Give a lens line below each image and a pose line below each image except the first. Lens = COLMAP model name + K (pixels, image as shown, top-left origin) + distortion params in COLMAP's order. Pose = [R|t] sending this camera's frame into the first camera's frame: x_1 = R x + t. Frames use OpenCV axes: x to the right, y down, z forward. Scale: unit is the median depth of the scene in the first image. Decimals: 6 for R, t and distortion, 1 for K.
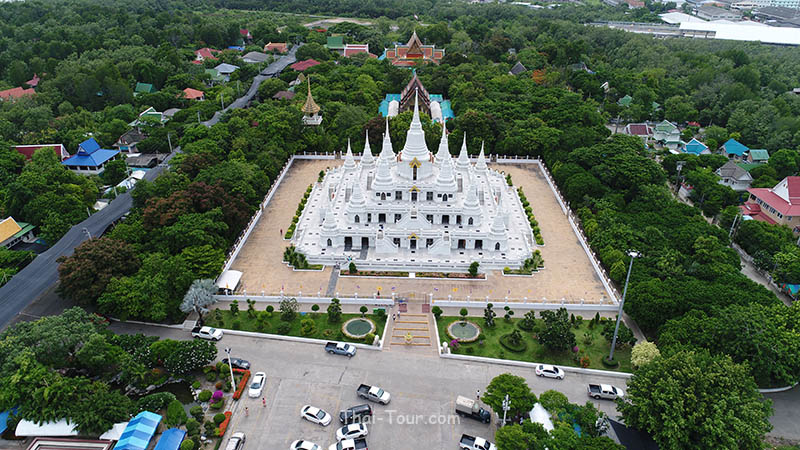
lens RADIAL K [[538.4, 0, 400.0], [0, 538.4, 225.0], [0, 0, 1]] dist [0.003083, 0.000727]
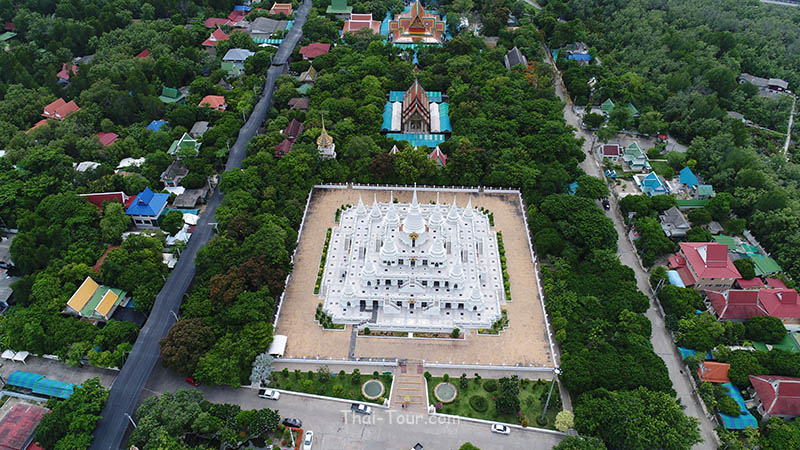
lens RADIAL K [[538.4, 0, 400.0], [0, 538.4, 225.0], [0, 0, 1]] dist [0.003083, 0.000727]
pose [[0.999982, 0.001597, -0.005817, 0.002949], [-0.000163, 0.971121, 0.238588, -0.477192], [0.006030, -0.238583, 0.971103, -0.245233]]
